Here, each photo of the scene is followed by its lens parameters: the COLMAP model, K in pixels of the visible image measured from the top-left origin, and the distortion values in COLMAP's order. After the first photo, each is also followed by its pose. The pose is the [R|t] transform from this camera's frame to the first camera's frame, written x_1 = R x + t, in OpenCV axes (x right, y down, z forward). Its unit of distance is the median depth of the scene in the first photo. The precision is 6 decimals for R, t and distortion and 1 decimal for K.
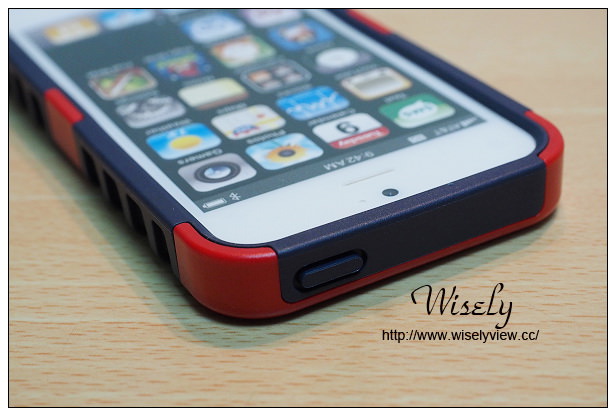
lens RADIAL K [[1303.5, 0, 322.1], [0, 1303.5, 207.9], [0, 0, 1]] dist [-0.029090, 0.286239]
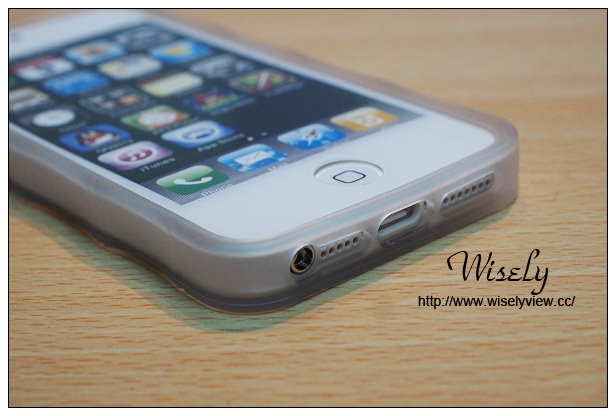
lens RADIAL K [[1377.1, 0, 343.0], [0, 1377.1, 208.4], [0, 0, 1]] dist [-0.021356, -0.178167]
pose [[-0.972996, 0.188894, -0.132657, -0.054306], [0.000050, 0.574887, 0.818233, -1.003659], [0.230822, 0.796131, -0.559372, 1.833101]]
